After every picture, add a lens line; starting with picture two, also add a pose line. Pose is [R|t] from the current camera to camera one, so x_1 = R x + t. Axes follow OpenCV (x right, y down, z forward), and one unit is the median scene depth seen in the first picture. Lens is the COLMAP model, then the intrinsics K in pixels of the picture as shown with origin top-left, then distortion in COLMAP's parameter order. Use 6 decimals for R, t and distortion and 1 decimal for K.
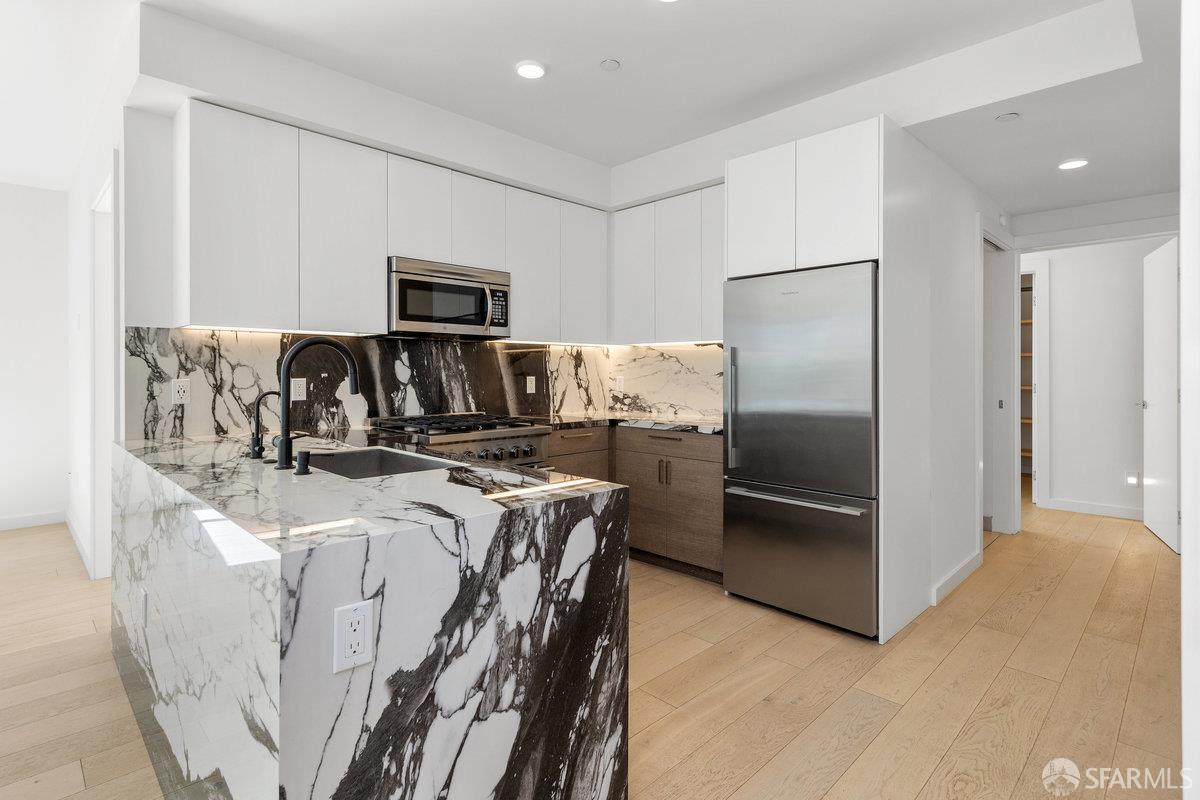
lens RADIAL K [[592.8, 0, 598.6], [0, 592.8, 375.4], [0, 0, 1]] dist [0.002645, -0.000068]
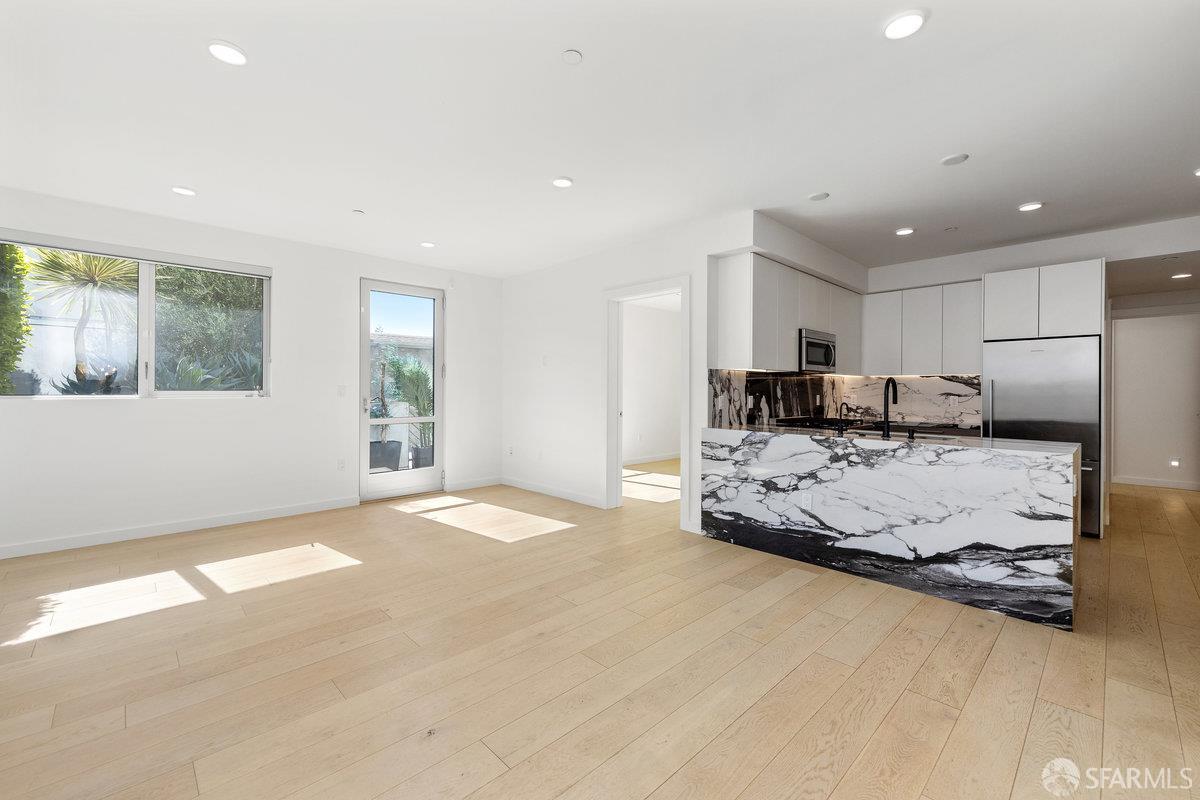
lens RADIAL K [[495.2, 0, 600.0], [0, 495.2, 386.8], [0, 0, 1]] dist [0.008216, -0.000326]
pose [[0.999823, 0.004927, -0.018151, -1.036703], [-0.005133, 0.999922, -0.011349, -0.003566], [0.018093, 0.011440, 0.999771, -0.576302]]
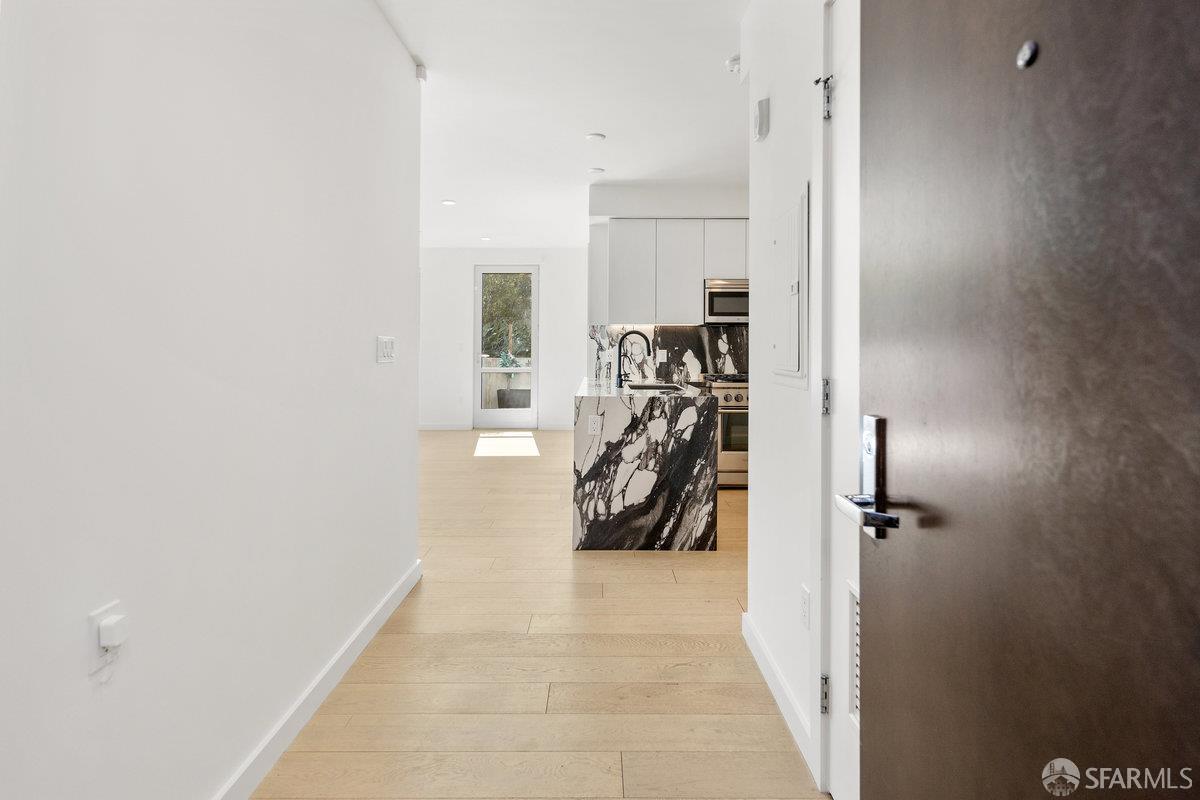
lens RADIAL K [[613.0, 0, 598.1], [0, 613.0, 342.4], [0, 0, 1]] dist [0.003104, -0.000384]
pose [[0.706445, -0.005493, -0.707747, 0.769571], [-0.005576, 0.999896, -0.013326, 0.008877], [0.707746, 0.013361, 0.706340, -0.534206]]
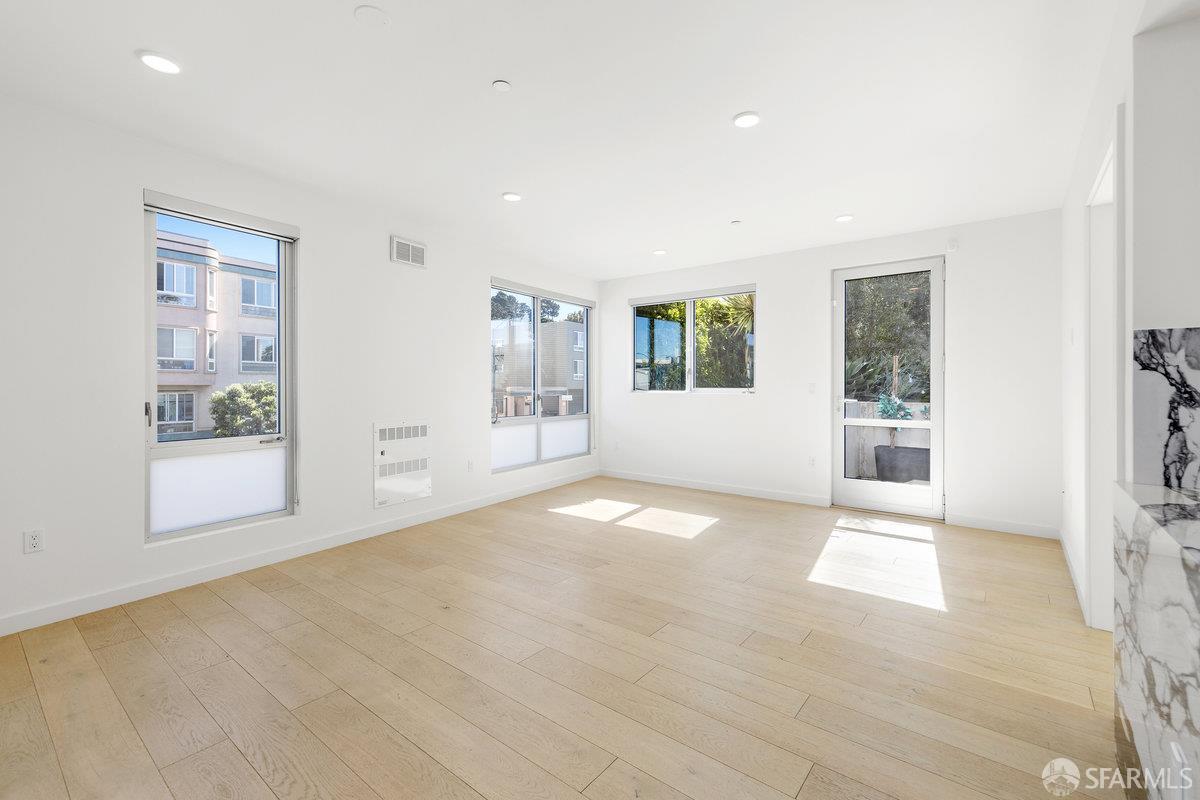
lens RADIAL K [[520.9, 0, 601.8], [0, 520.9, 382.1], [0, 0, 1]] dist [0.002966, 0.000320]
pose [[0.116329, -0.006379, -0.993190, -0.205933], [-0.008172, 0.999939, -0.007379, -0.006707], [0.993177, 0.008975, 0.116269, 0.240079]]
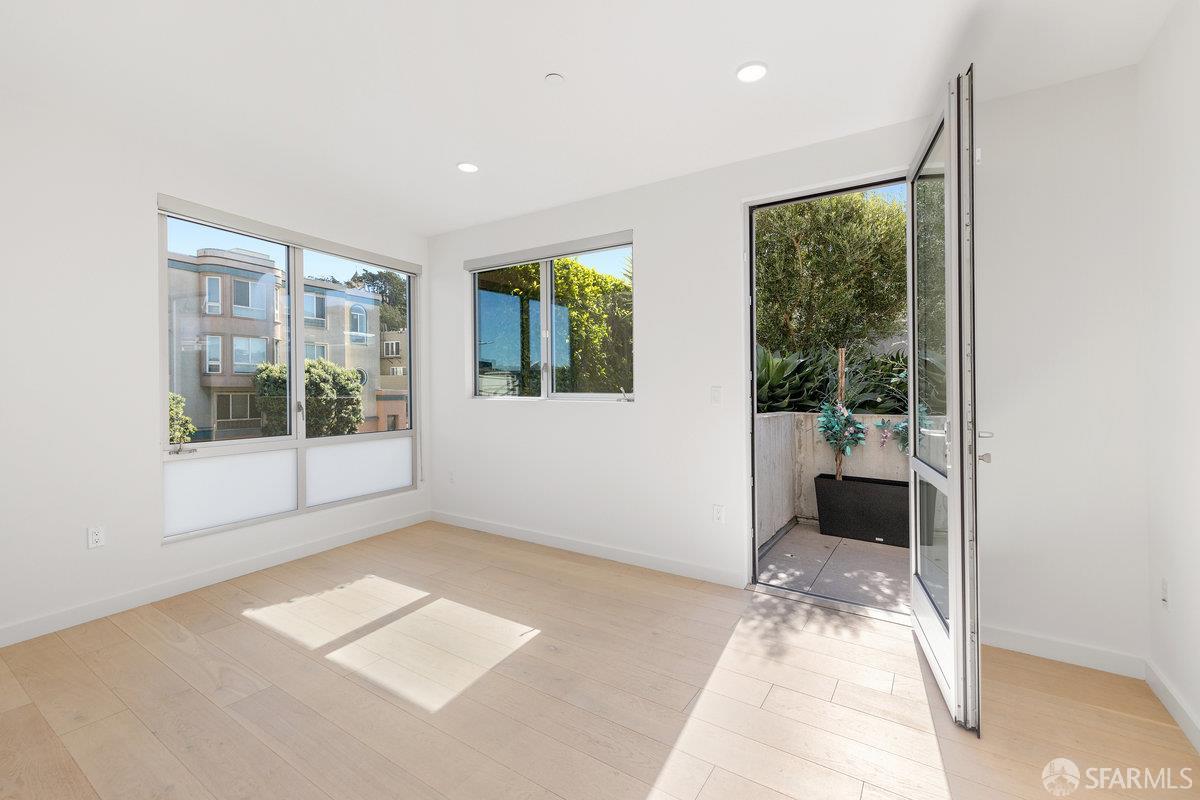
lens RADIAL K [[510.5, 0, 602.9], [0, 510.5, 388.3], [0, 0, 1]] dist [0.003961, -0.000108]
pose [[0.208004, -0.000116, -0.978128, -0.933263], [-0.011549, 0.999930, -0.002574, -0.012323], [0.978060, 0.011832, 0.207988, 0.730299]]
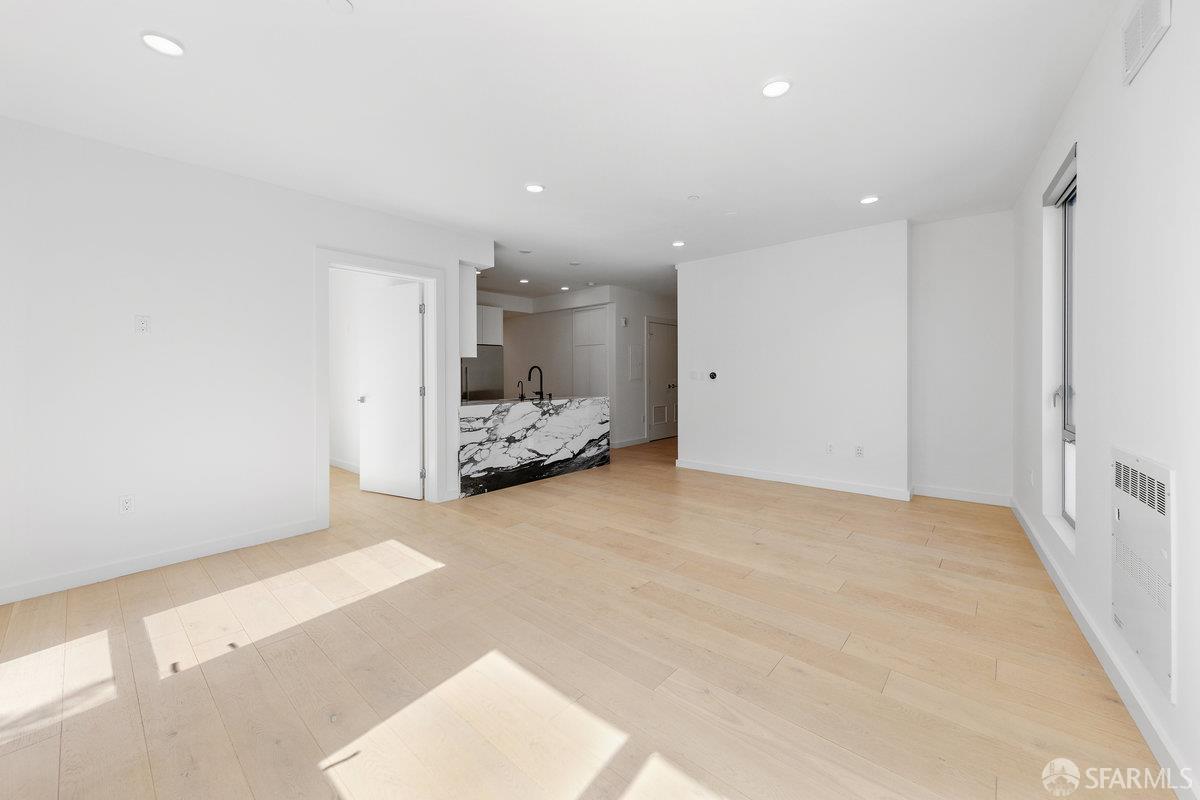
lens RADIAL K [[458.3, 0, 603.1], [0, 458.3, 377.7], [0, 0, 1]] dist [-0.001521, -0.000120]
pose [[-0.062591, -0.009020, 0.997998, -2.392239], [0.014414, 0.999847, 0.009940, -0.008031], [-0.997935, 0.015008, -0.062452, 0.519271]]
